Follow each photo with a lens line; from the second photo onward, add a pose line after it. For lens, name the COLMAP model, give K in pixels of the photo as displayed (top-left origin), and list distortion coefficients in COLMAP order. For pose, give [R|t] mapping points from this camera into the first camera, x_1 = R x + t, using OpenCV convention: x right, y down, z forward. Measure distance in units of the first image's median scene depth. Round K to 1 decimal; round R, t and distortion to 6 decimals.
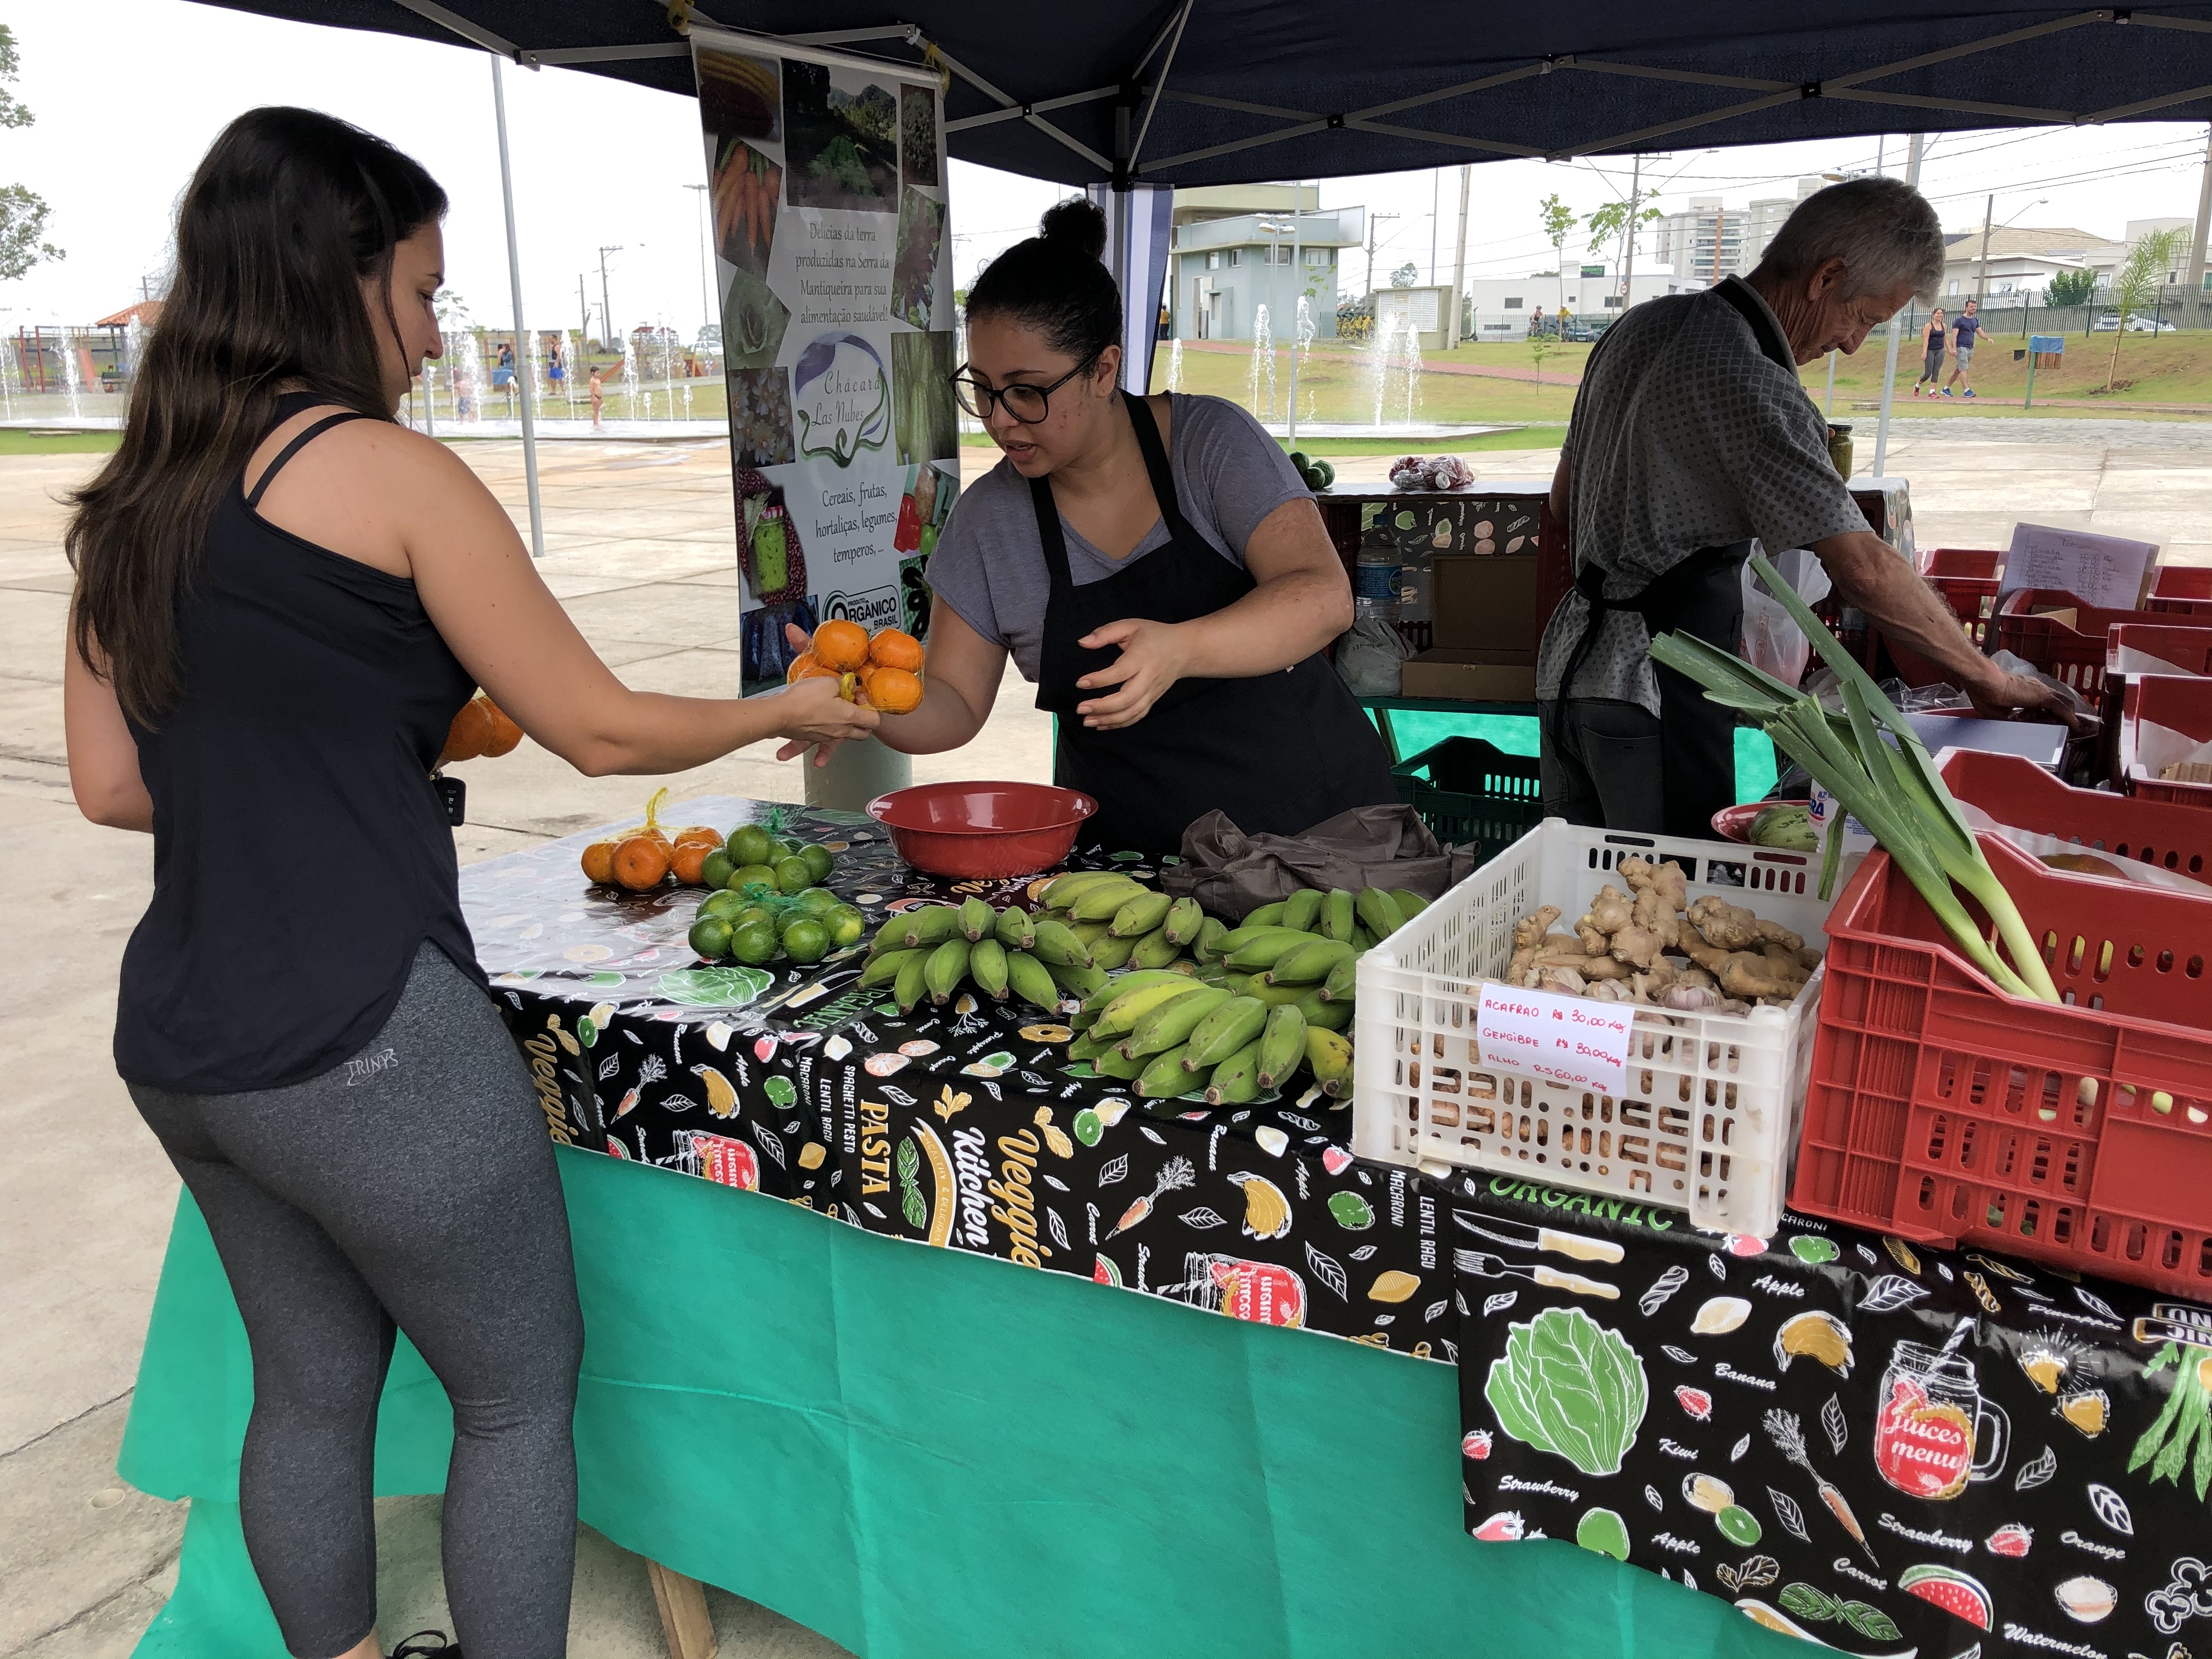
lens RADIAL K [[1829.3, 0, 1106.0], [0, 1829.3, 829.5], [0, 0, 1]] dist [-0.009414, 0.045351]
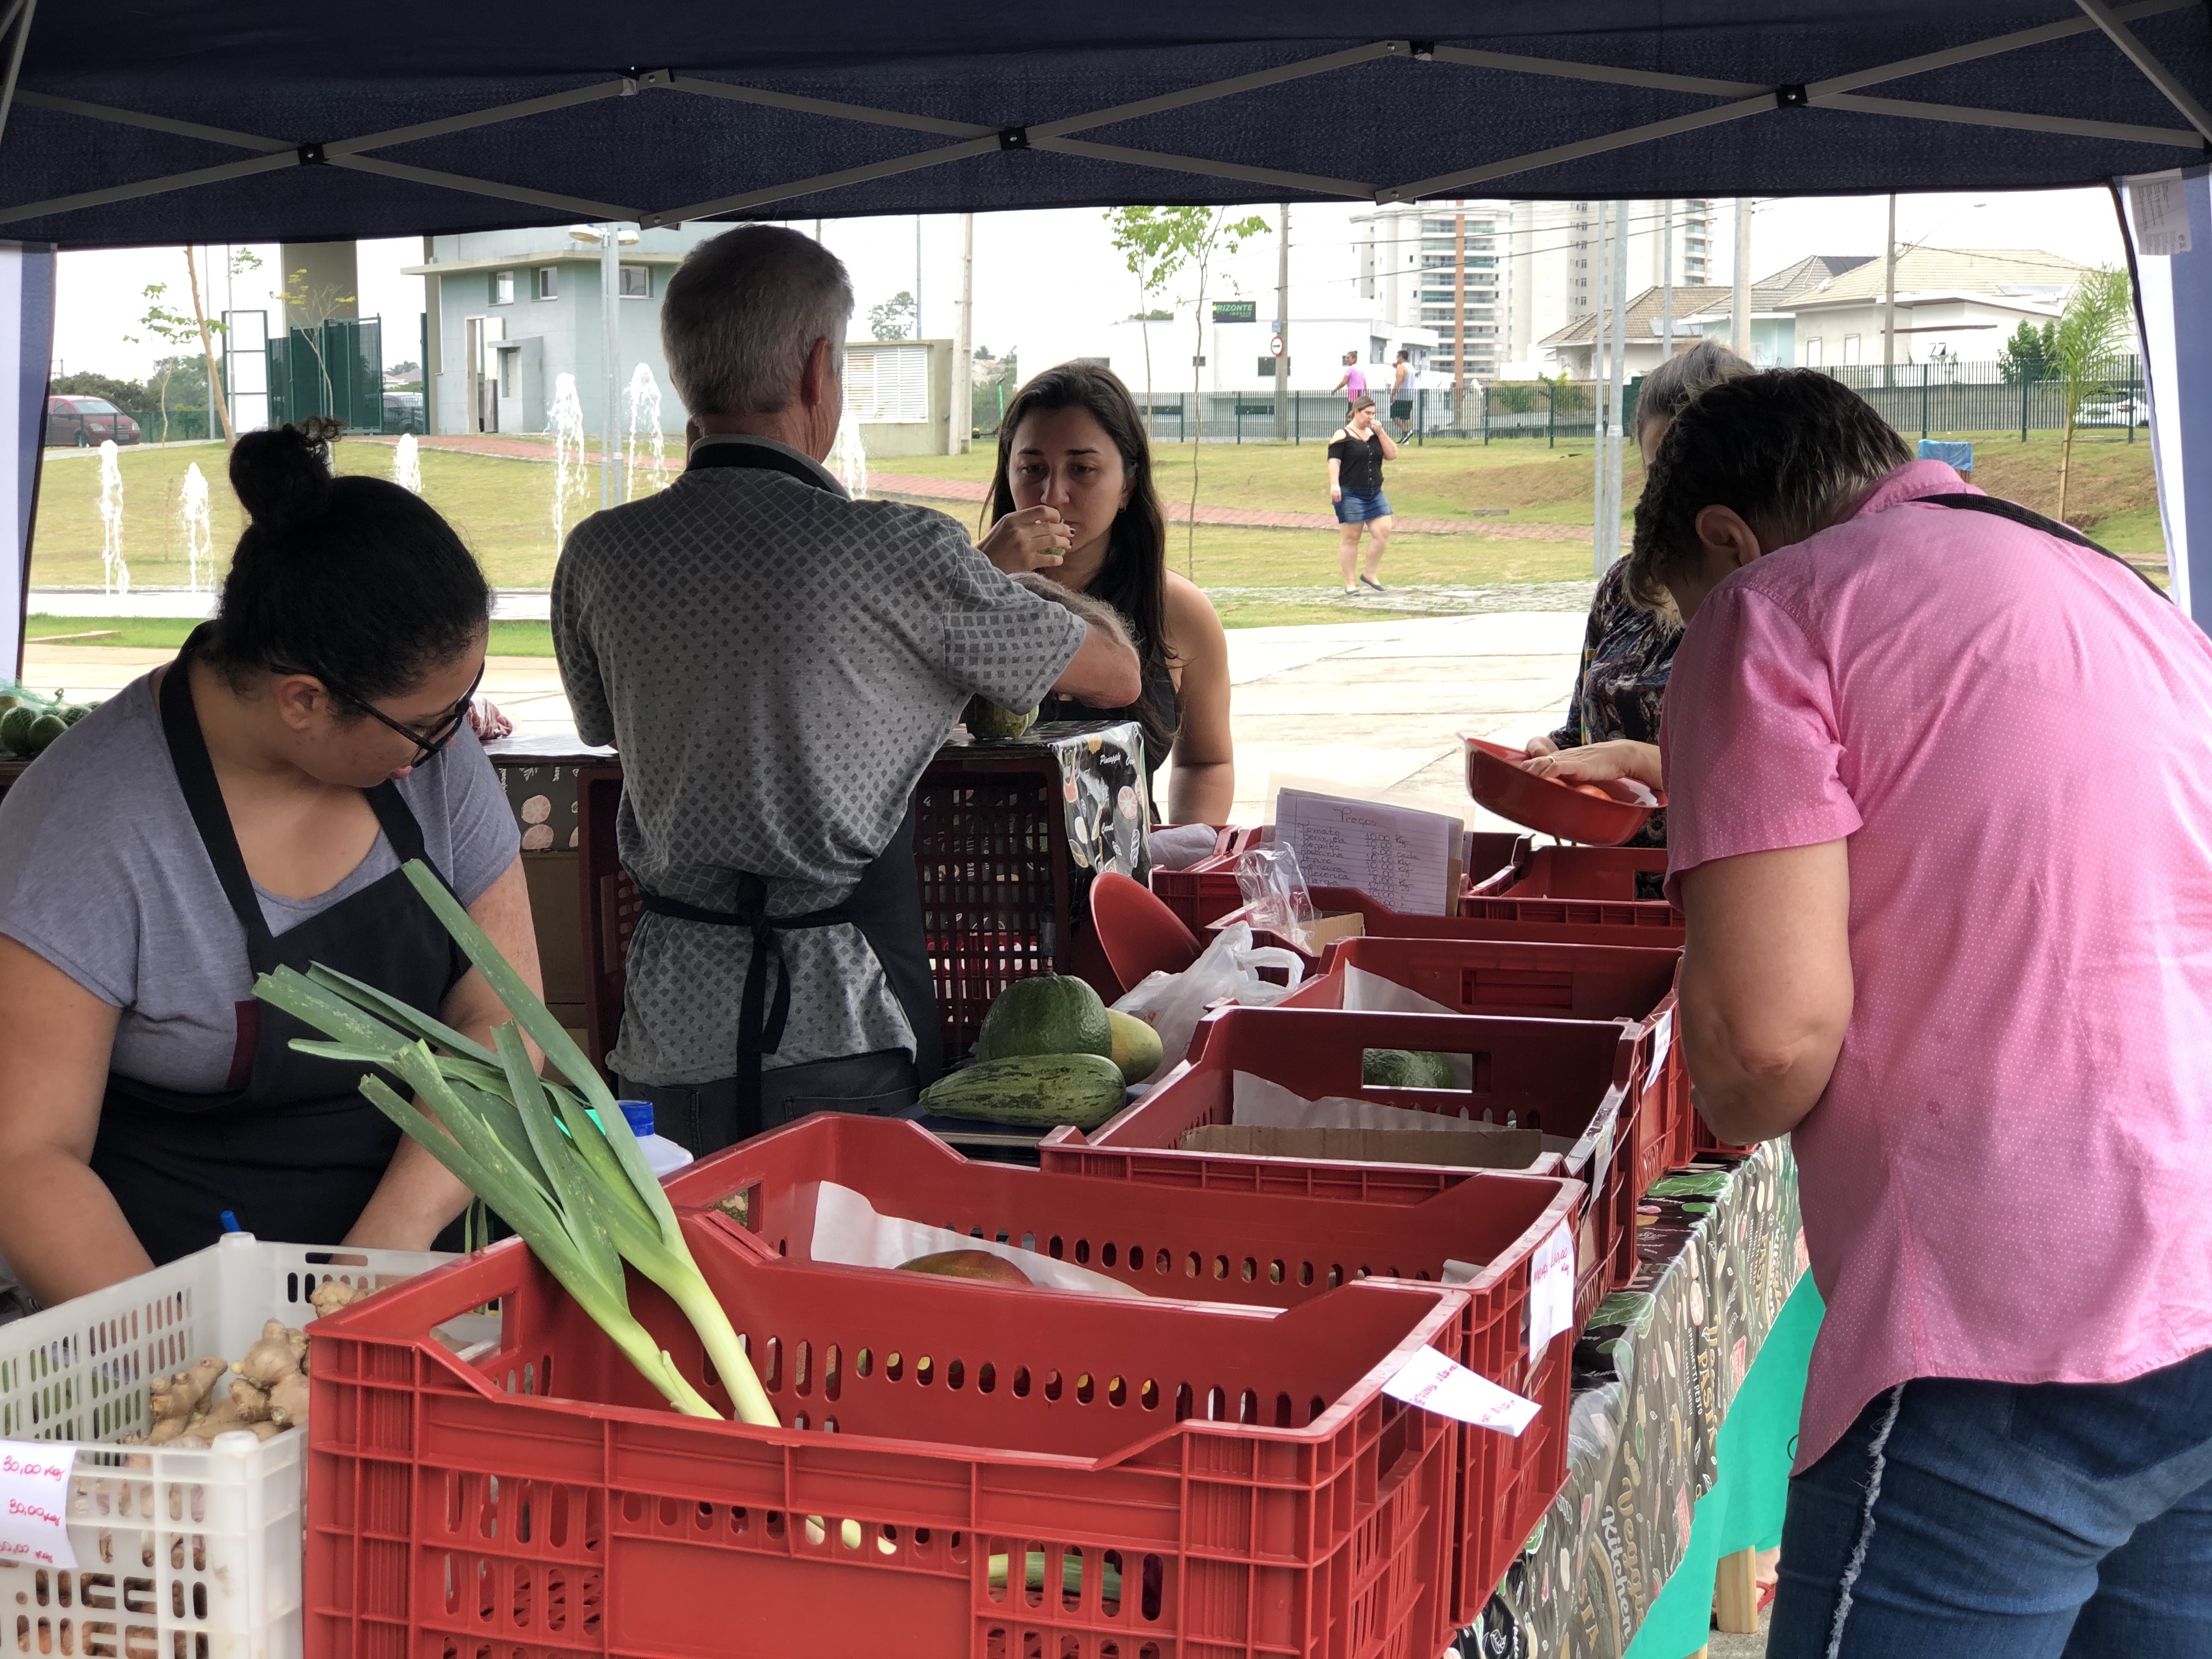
lens RADIAL K [[3625.5, 0, 1106.0], [0, 3625.5, 829.5], [0, 0, 1]] dist [0.040364, 0.122061]
pose [[0.977704, -0.019838, 0.209048, 0.323700], [0.051346, 0.987893, -0.146394, 0.071384], [-0.203613, 0.153864, 0.966886, -0.504856]]
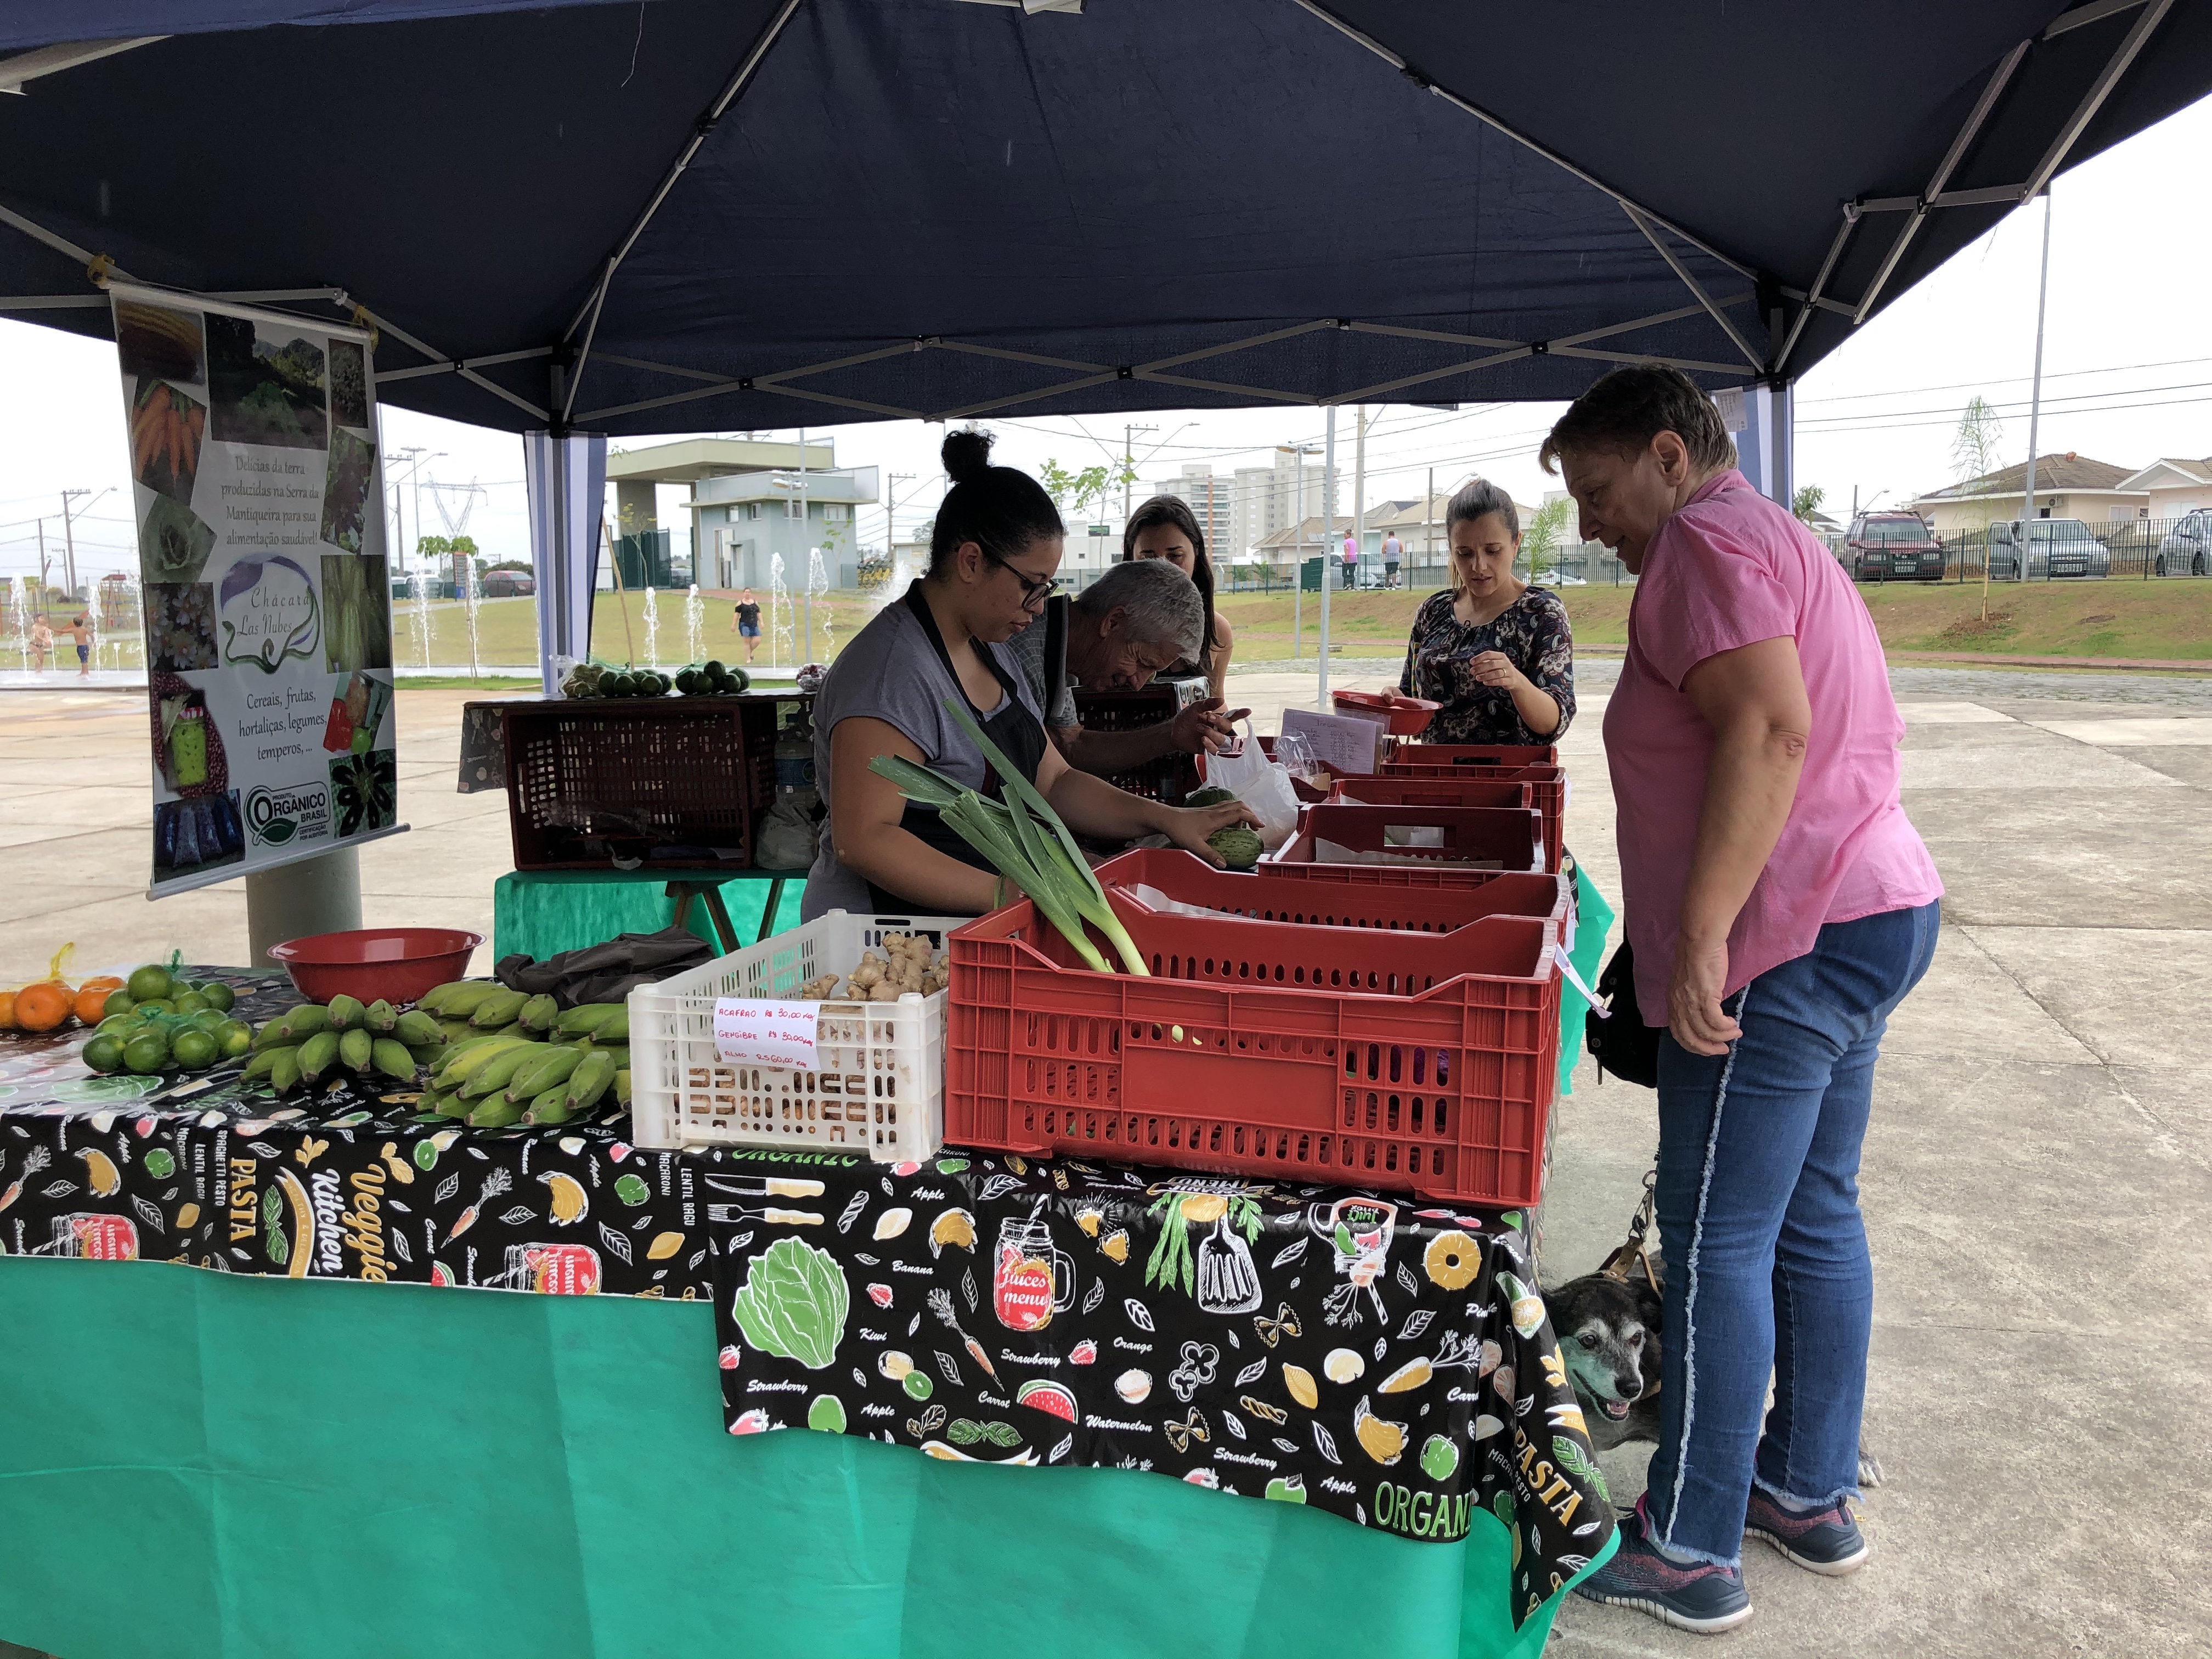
lens RADIAL K [[1821.6, 0, 1115.1], [0, 1821.6, 815.1], [0, 0, 1]] dist [0.069077, -0.132205]
pose [[0.967190, -0.029615, 0.252323, 0.130556], [0.064502, 0.989264, -0.131134, 0.124622], [-0.245731, 0.143107, 0.958716, -0.324739]]
